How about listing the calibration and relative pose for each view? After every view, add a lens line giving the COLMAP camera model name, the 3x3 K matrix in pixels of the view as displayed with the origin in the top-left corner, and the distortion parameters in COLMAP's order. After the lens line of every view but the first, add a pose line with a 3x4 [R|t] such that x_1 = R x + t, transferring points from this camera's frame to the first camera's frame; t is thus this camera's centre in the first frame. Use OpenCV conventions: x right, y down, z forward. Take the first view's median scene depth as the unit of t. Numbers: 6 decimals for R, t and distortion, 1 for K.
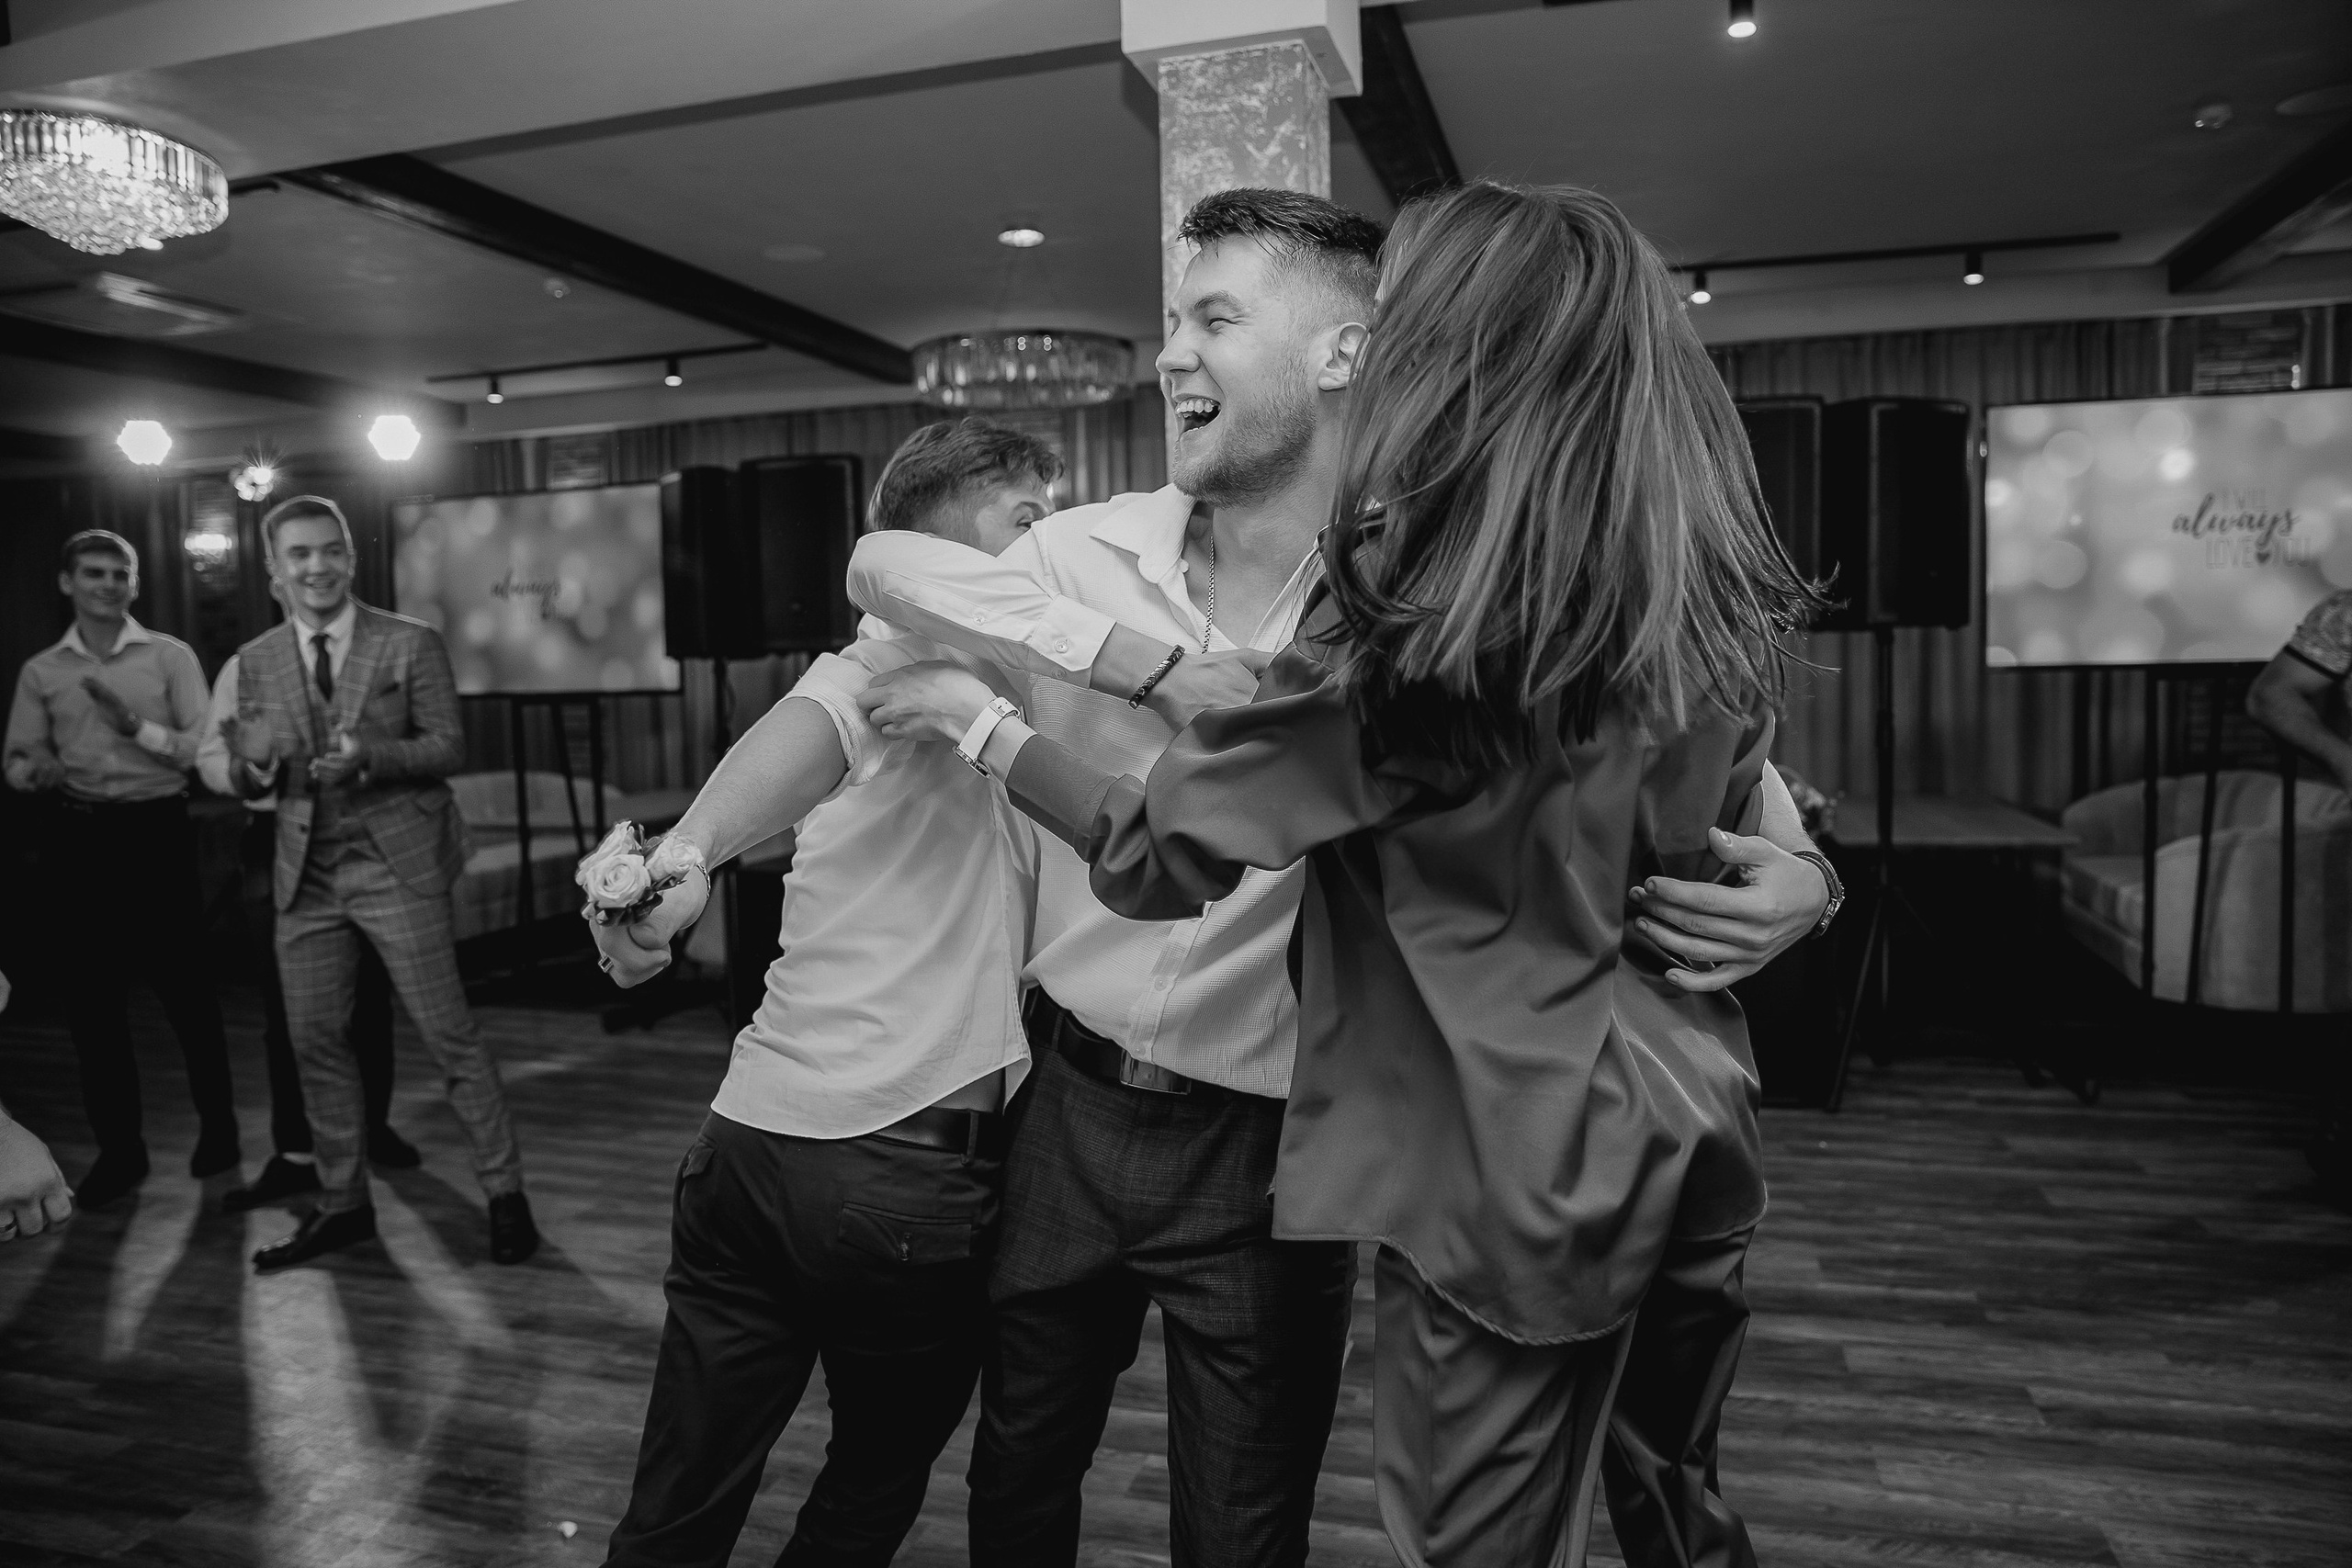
lens RADIAL K [[1586.5, 0, 1178.3], [0, 1586.5, 773.7], [0, 0, 1]] dist [-0.111647, 0.081334]
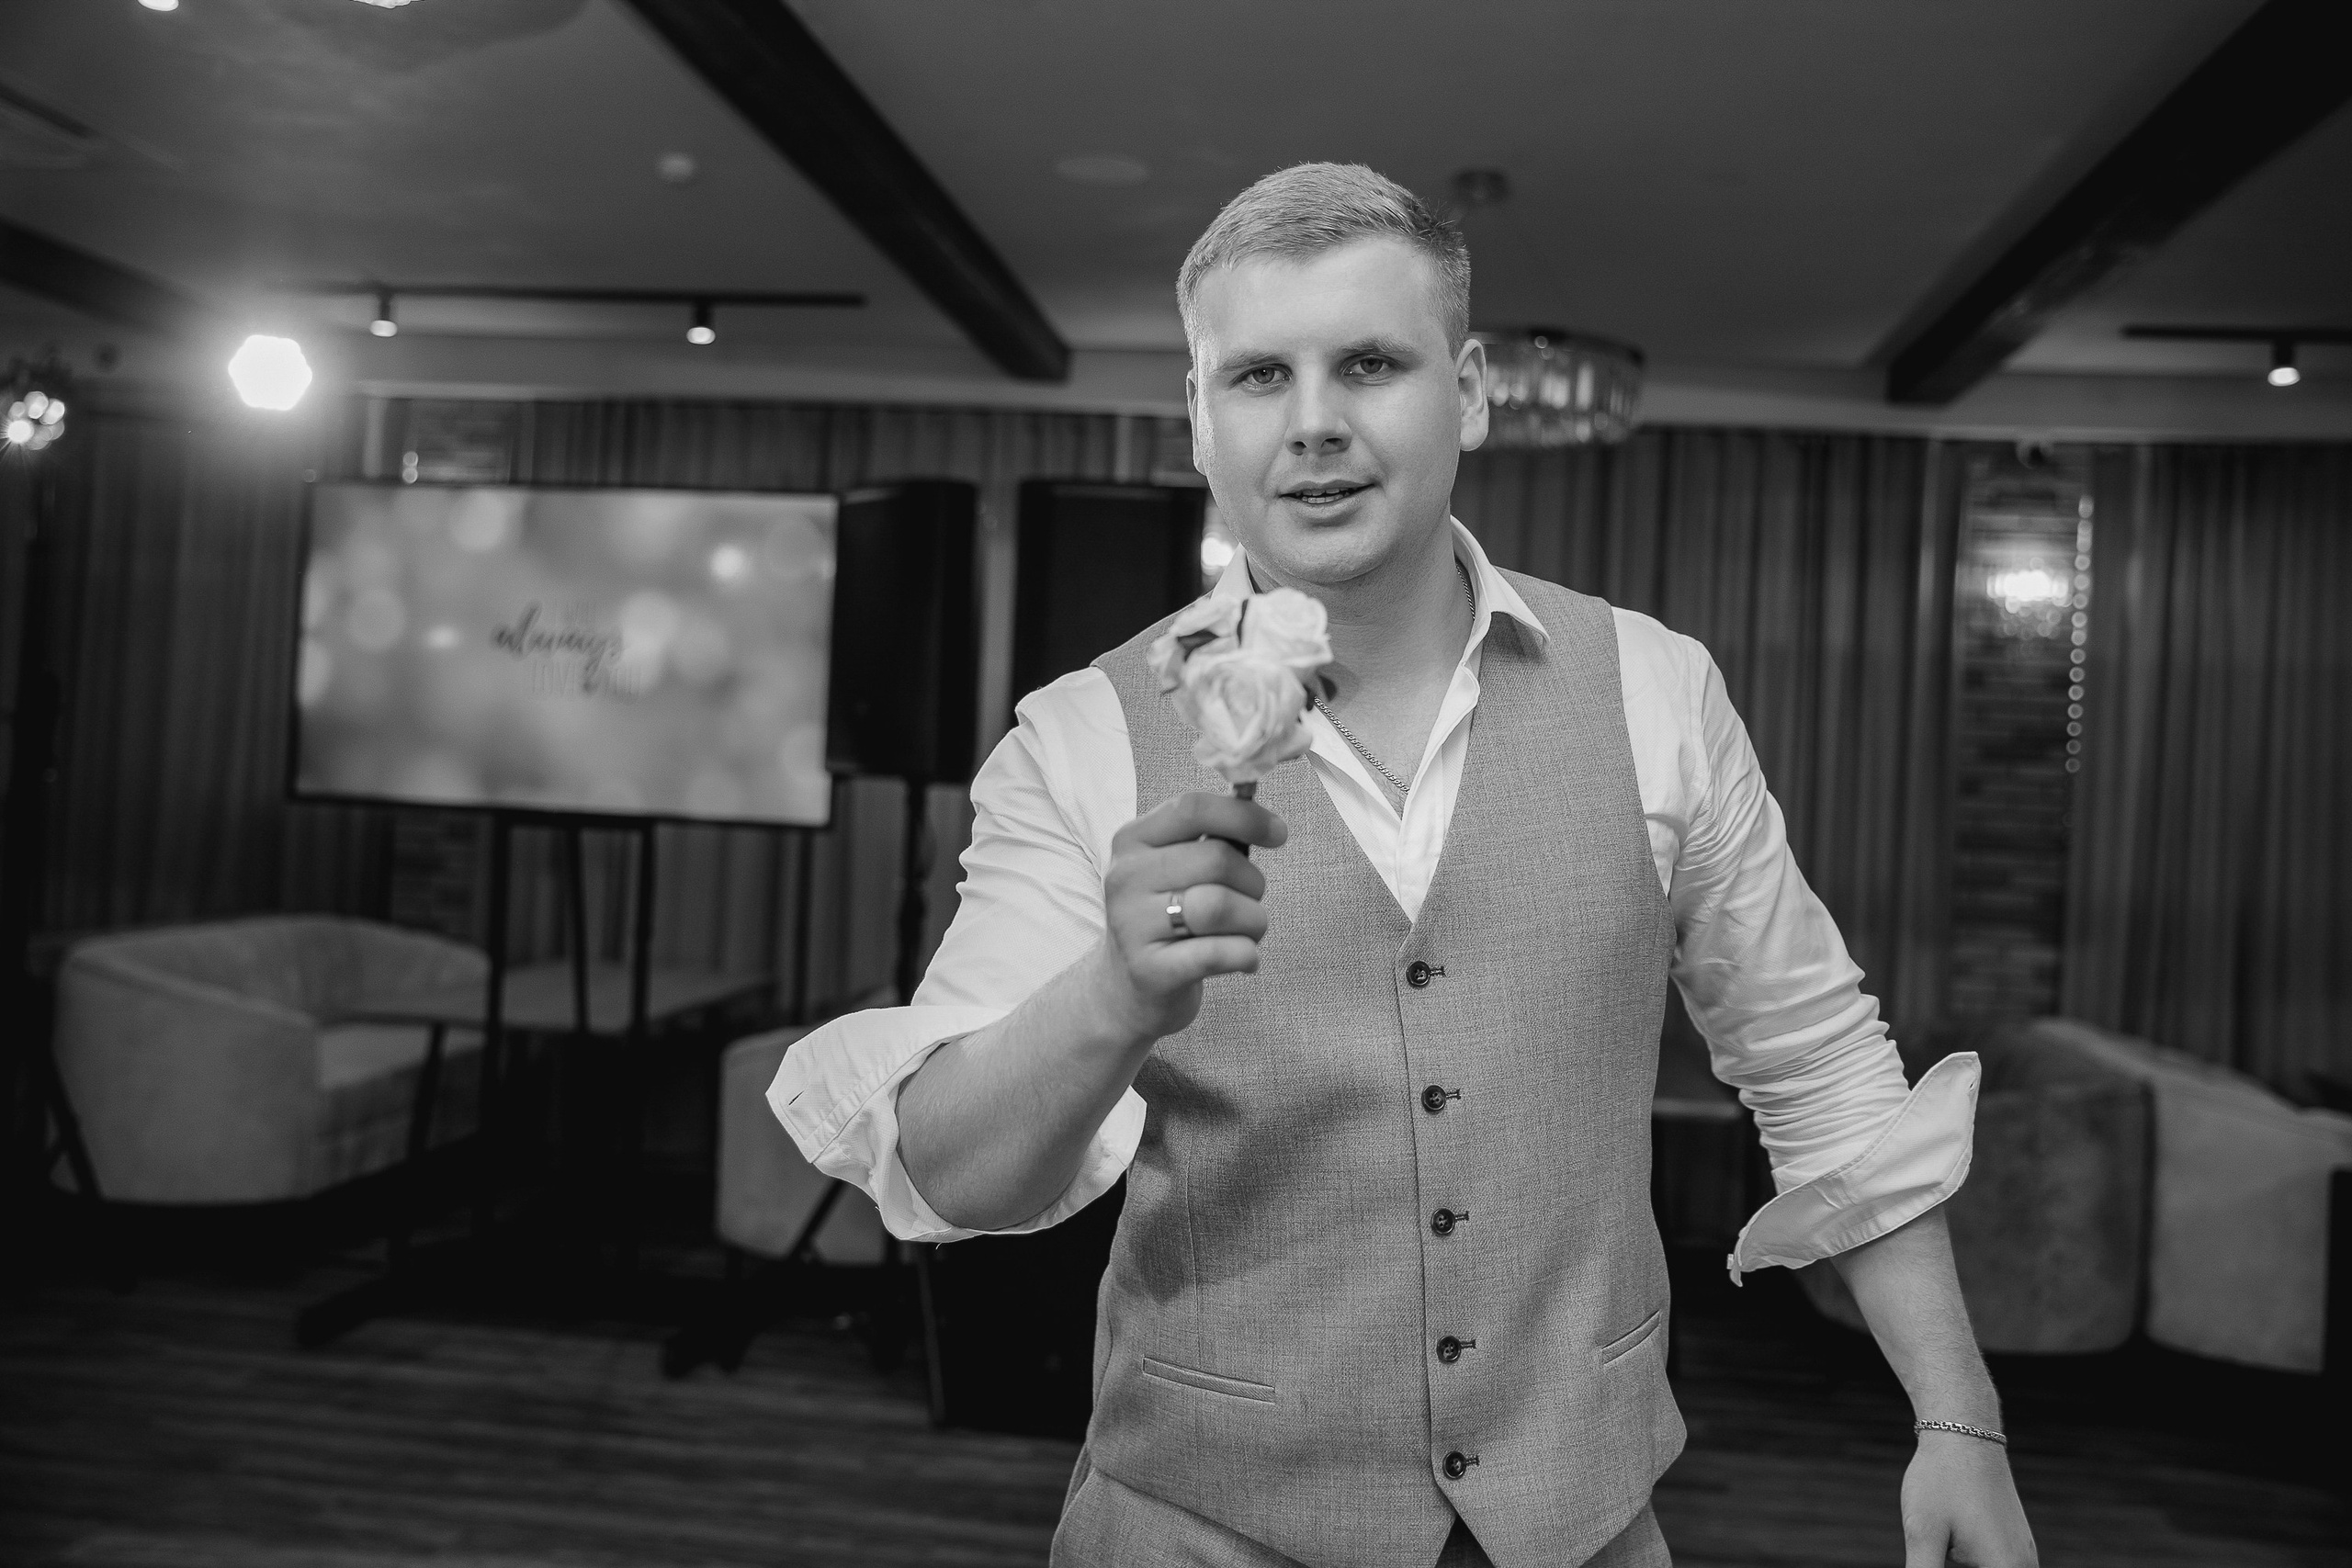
lens RADIAL K [[2135.0, 0, 1180.9], [0, 2135.0, 776.8], [0, 0, 1]] dist [0.009923, 0.014688]
pose [[0.983617, 0.073365, 0.164669, -0.426826], [-0.060285, 0.994718, -0.083079, -0.012131], [-0.169895, 0.071790, 0.982844, 0.169534]]
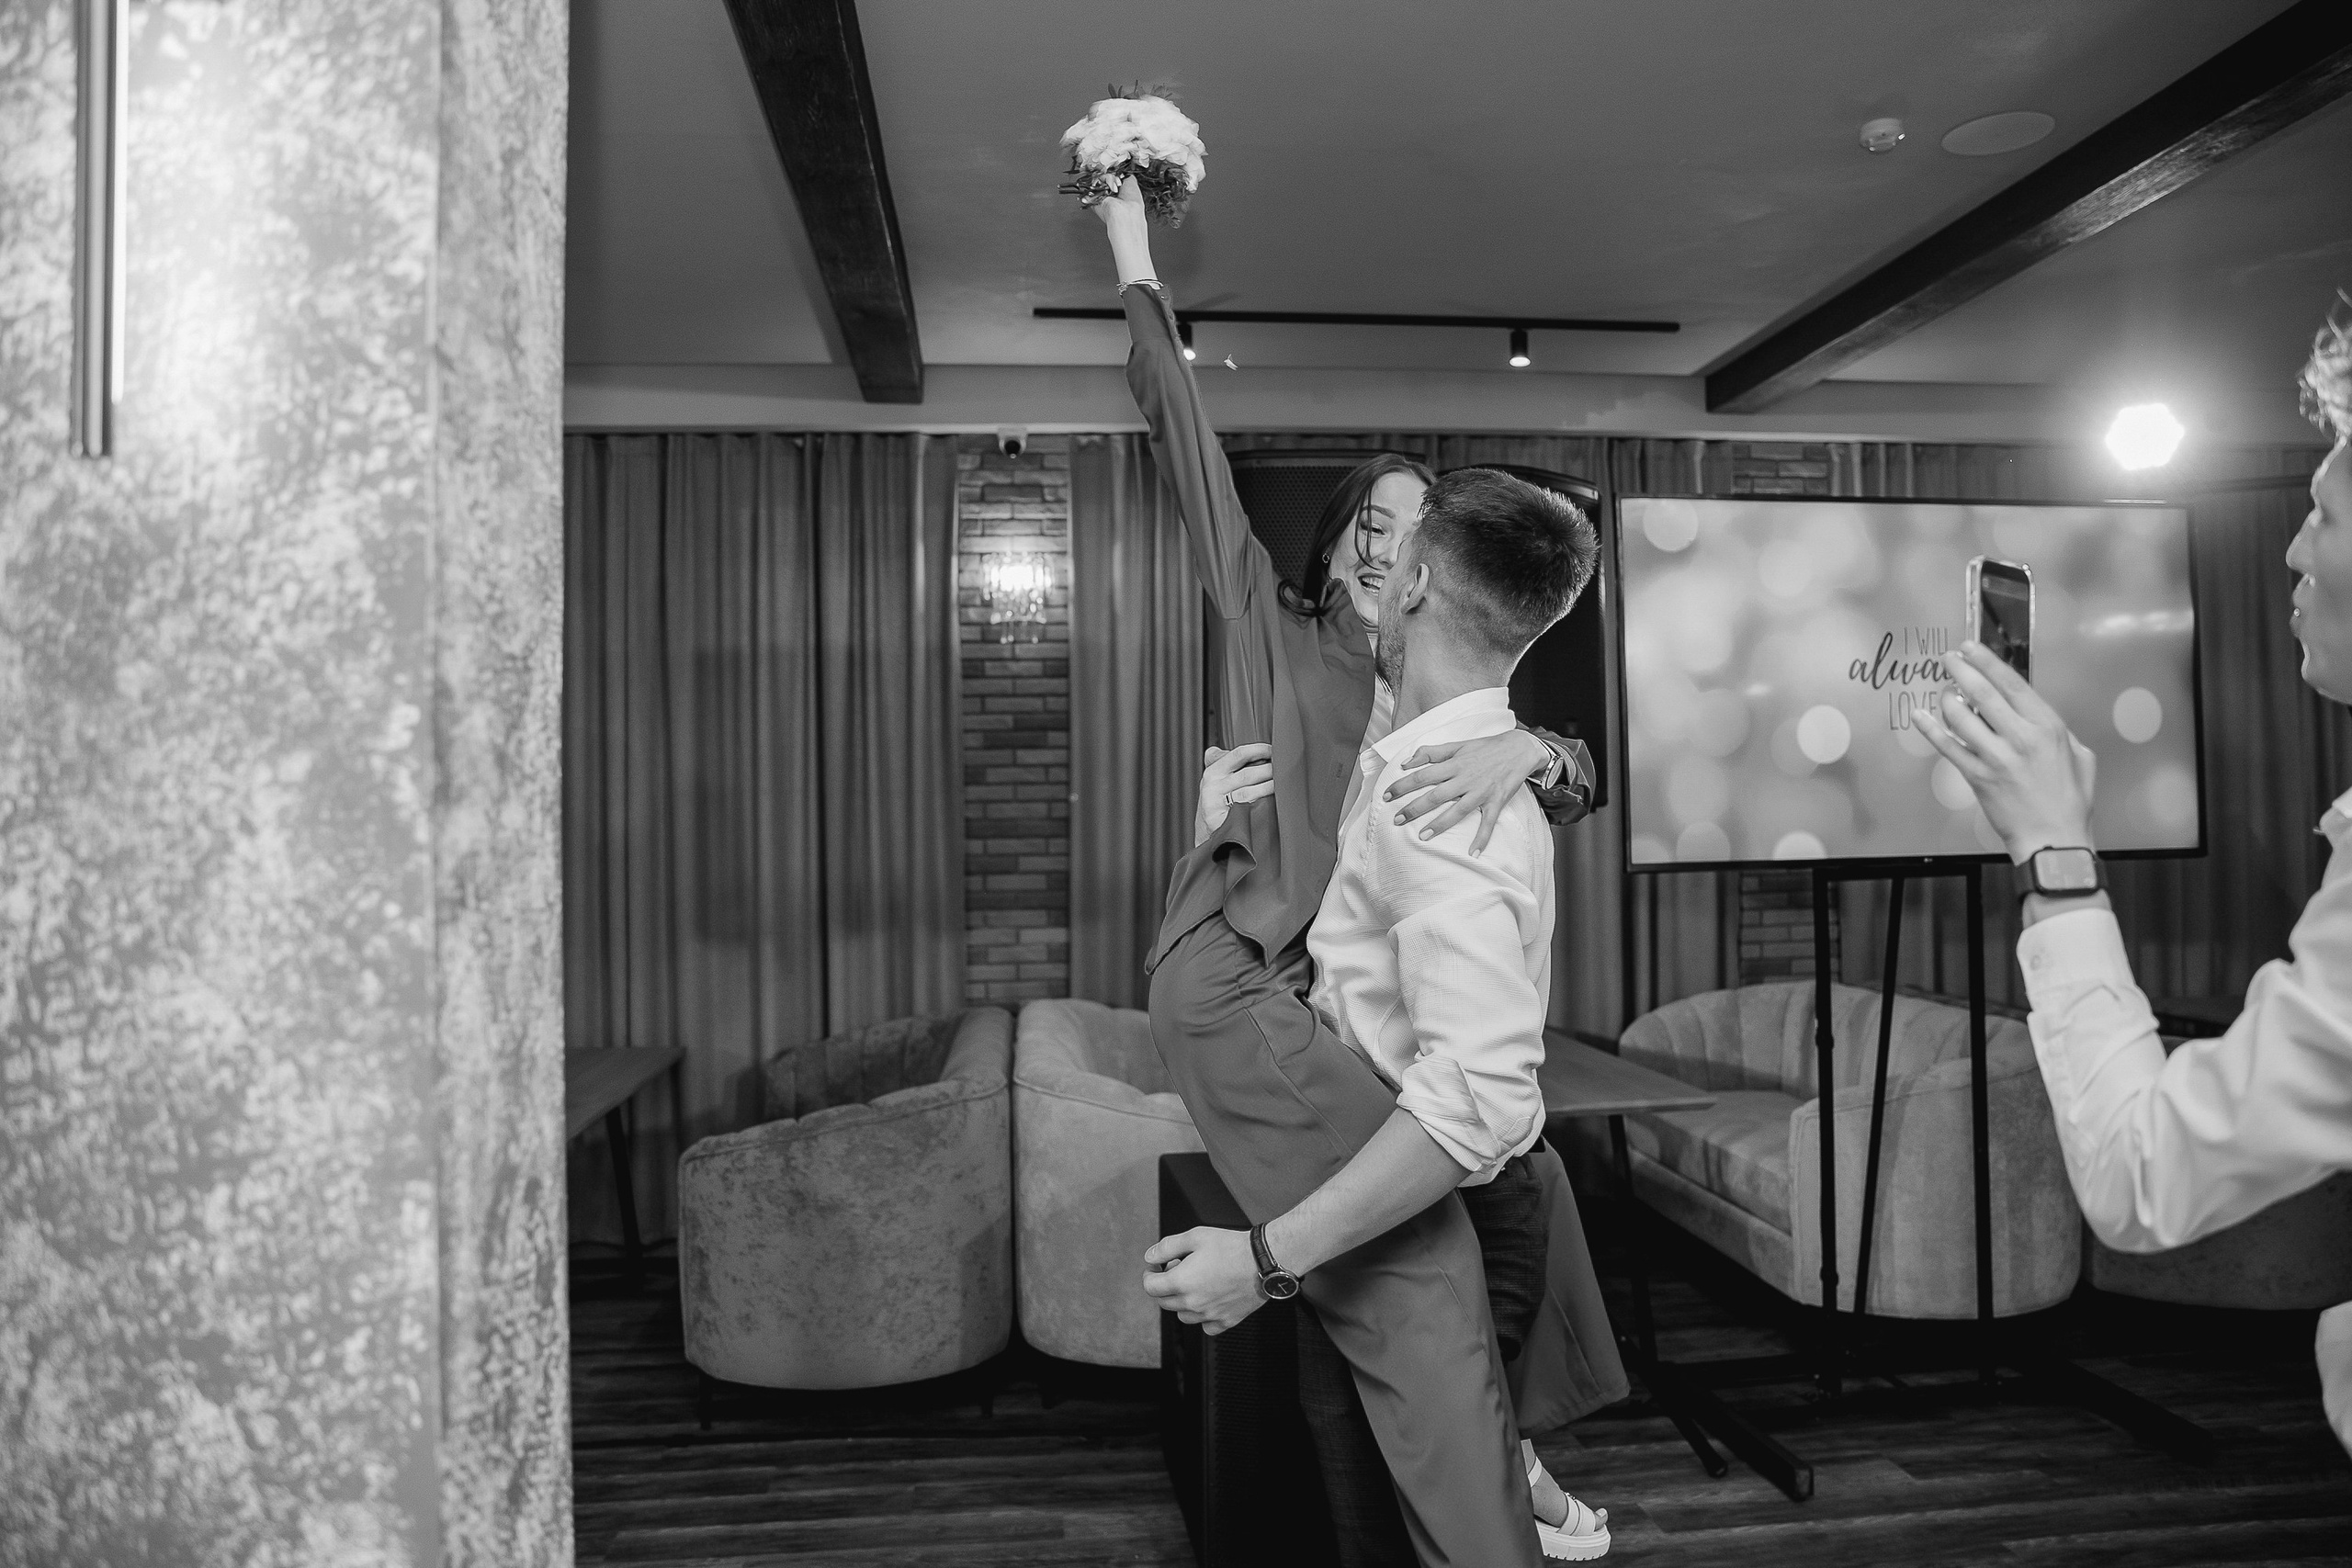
lens RADIAL K [[1643.8, 0, 1175.8], [0, 1643.8, 762.5], [0, 0, 1]] dist [-0.106207, 0.076960]
pose [[0.926047, 0.021550, 0.376792, 0.061723], [0.020984, 0.993884, -0.108416, -0.042498], [-0.376824, 0.108305, 0.919931, 0.422111]]
